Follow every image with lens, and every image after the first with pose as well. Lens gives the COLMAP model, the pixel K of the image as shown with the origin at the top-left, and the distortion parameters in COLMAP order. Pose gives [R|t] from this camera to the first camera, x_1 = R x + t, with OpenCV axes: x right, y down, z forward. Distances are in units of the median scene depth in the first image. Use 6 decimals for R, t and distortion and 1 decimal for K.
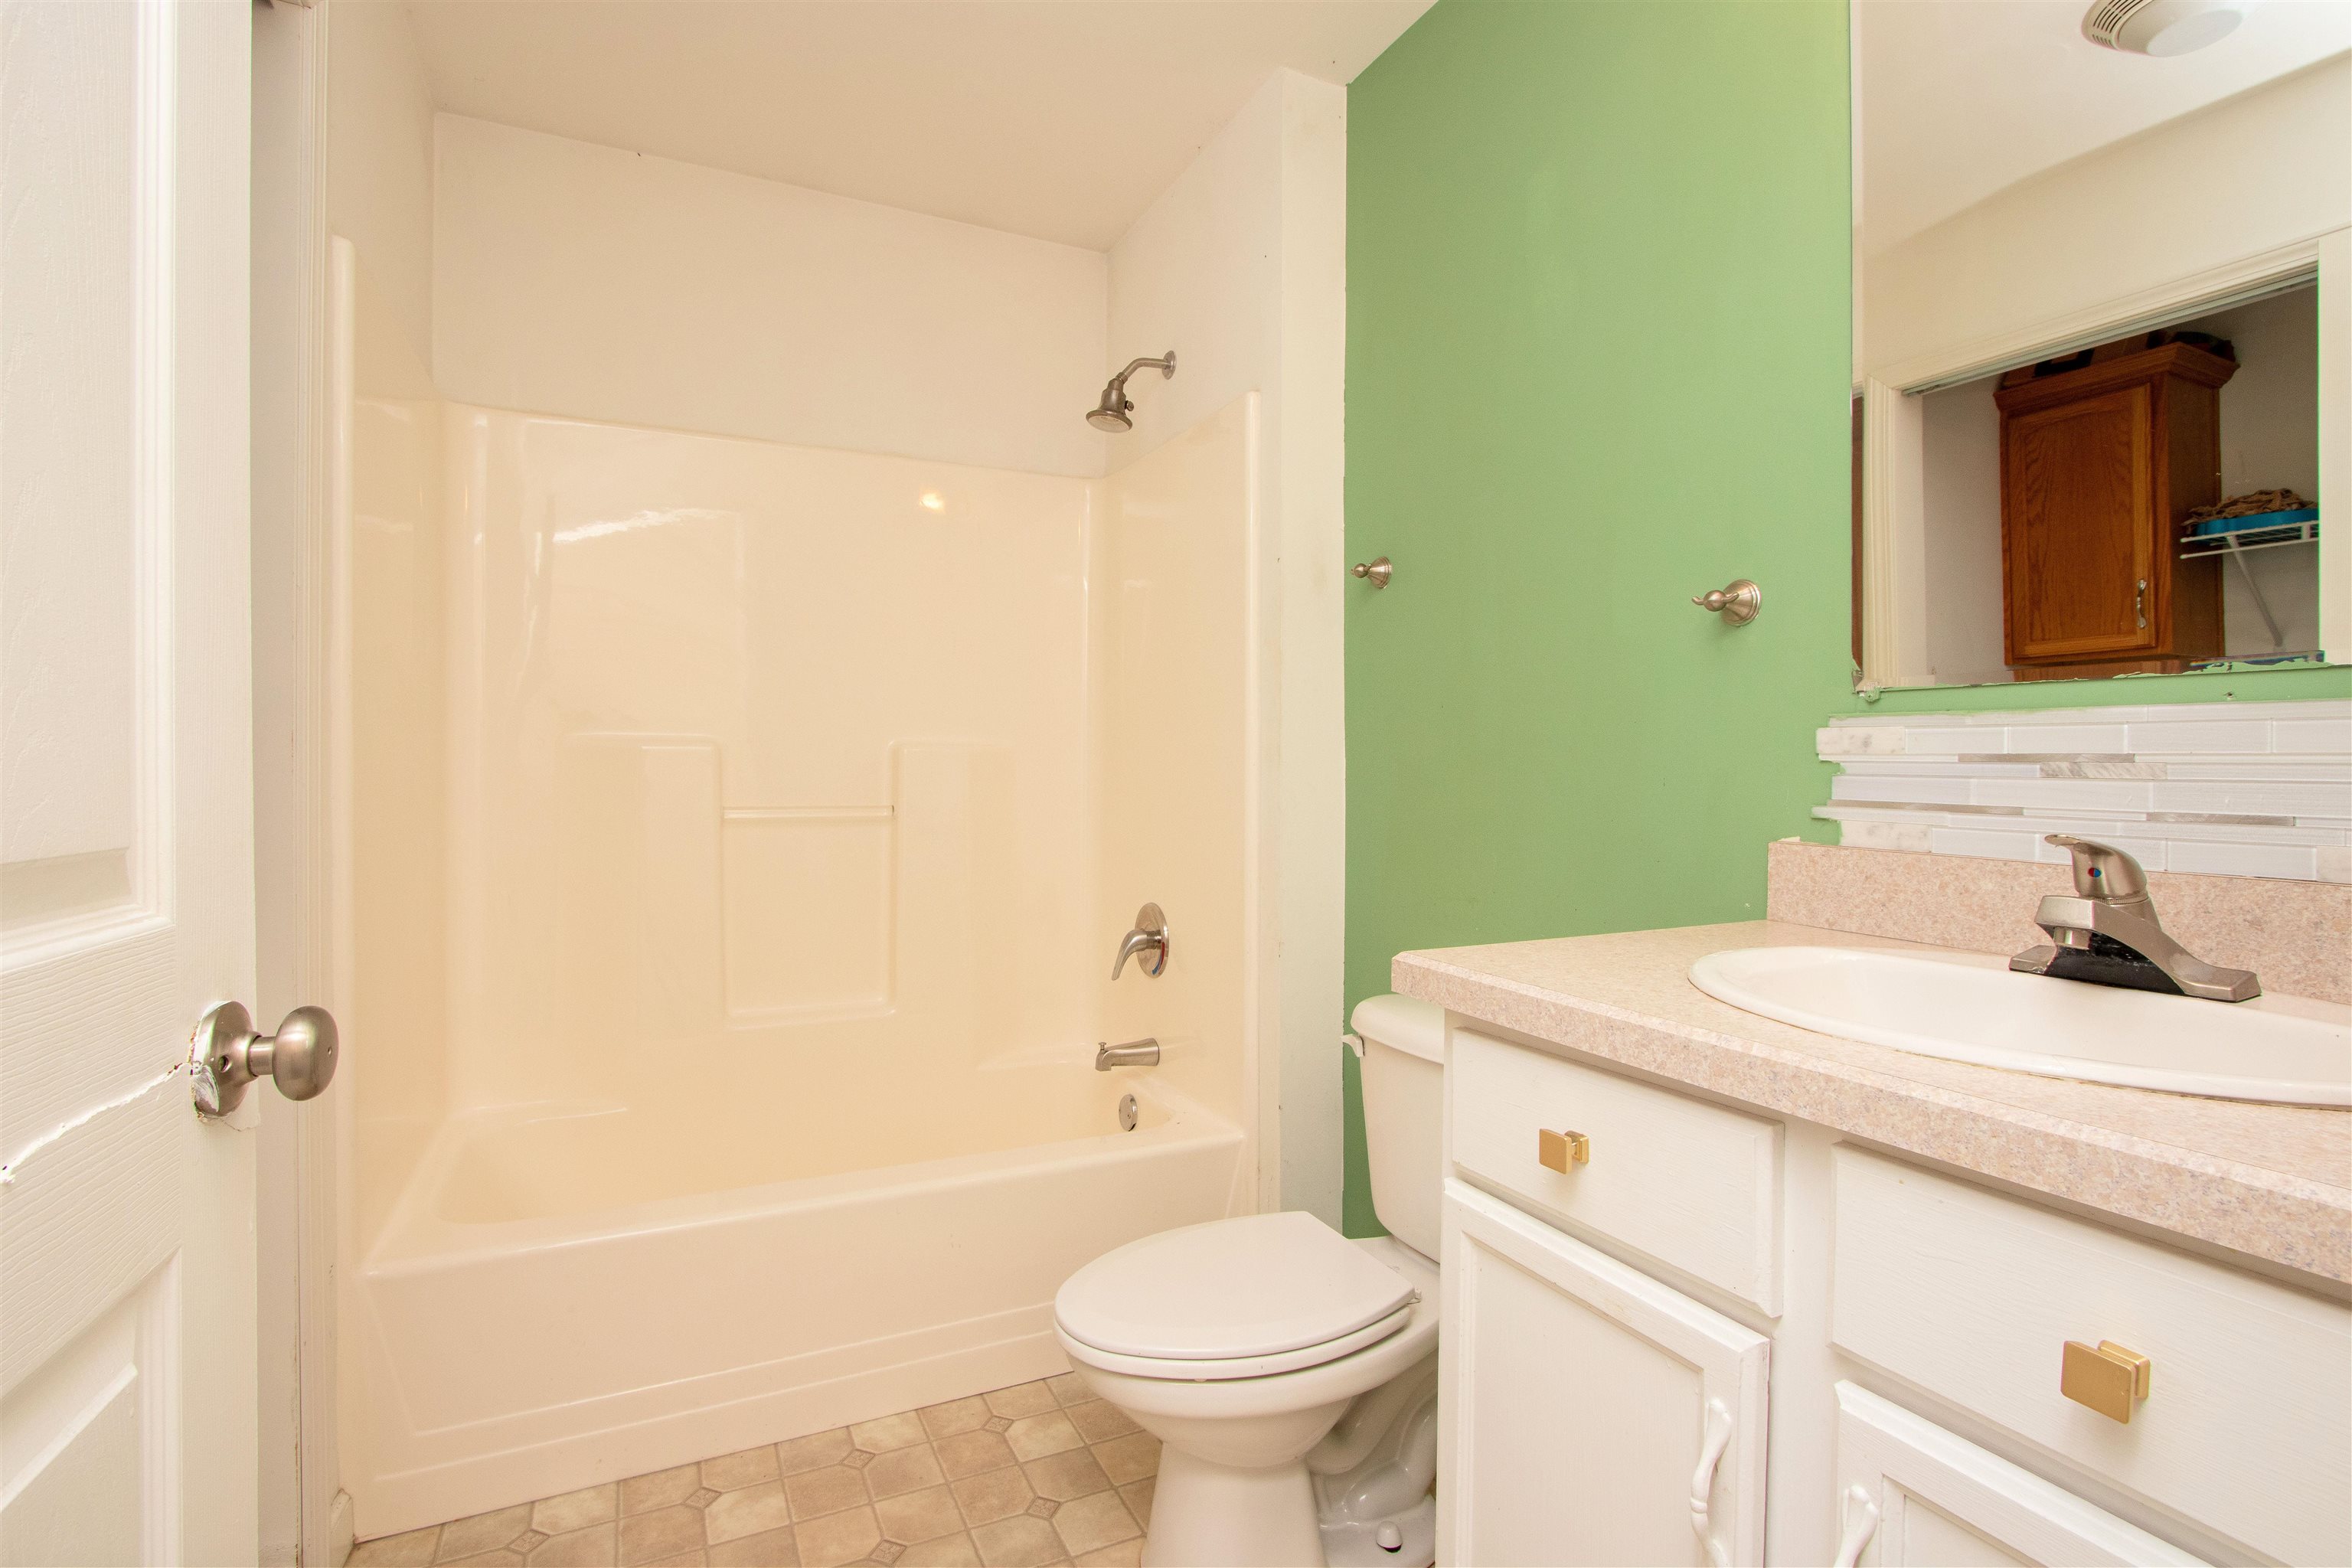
lens RADIAL K [[1093.3, 0, 1176.0], [0, 1093.3, 784.0], [0, 0, 1]] dist [-0.133675, 0.063180]
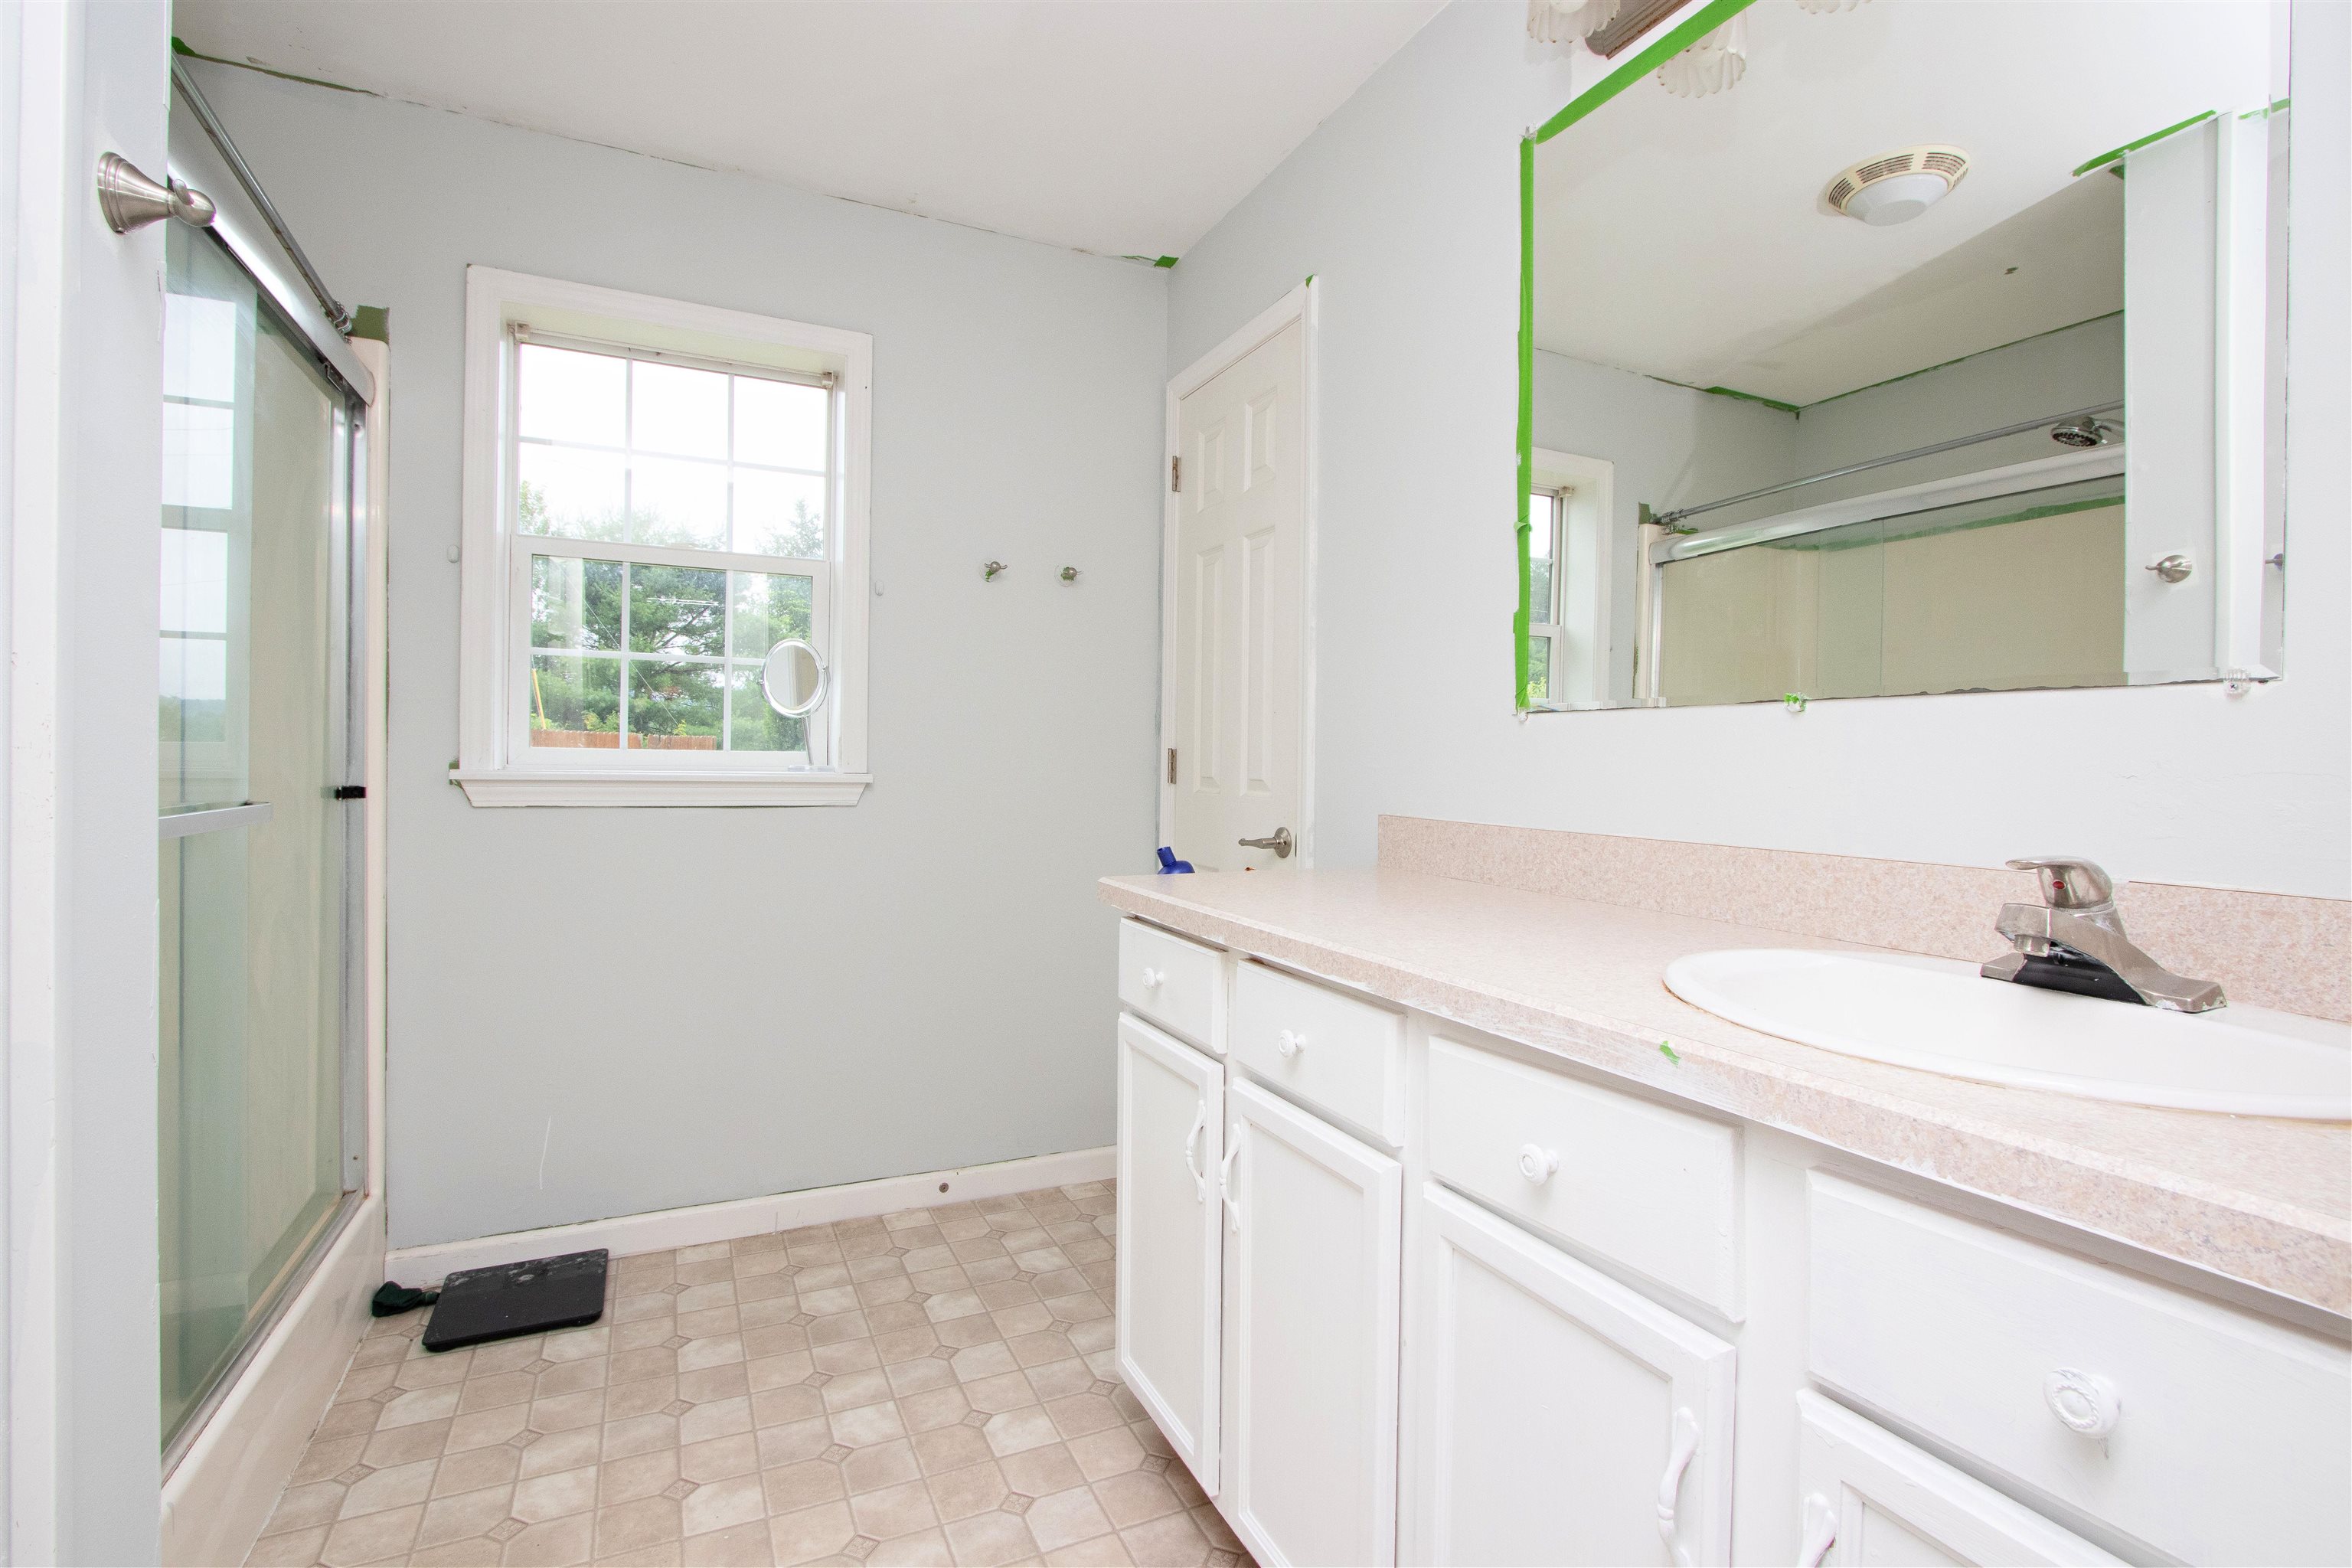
lens RADIAL K [[1102.9, 0, 1176.9], [0, 1102.9, 769.0], [0, 0, 1]] dist [0.001197, 0.000164]
pose [[0.999831, -0.000382, -0.018395, 0.051703], [-0.000104, 0.999650, -0.026455, 0.003806], [0.018399, 0.026452, 0.999481, -0.105694]]
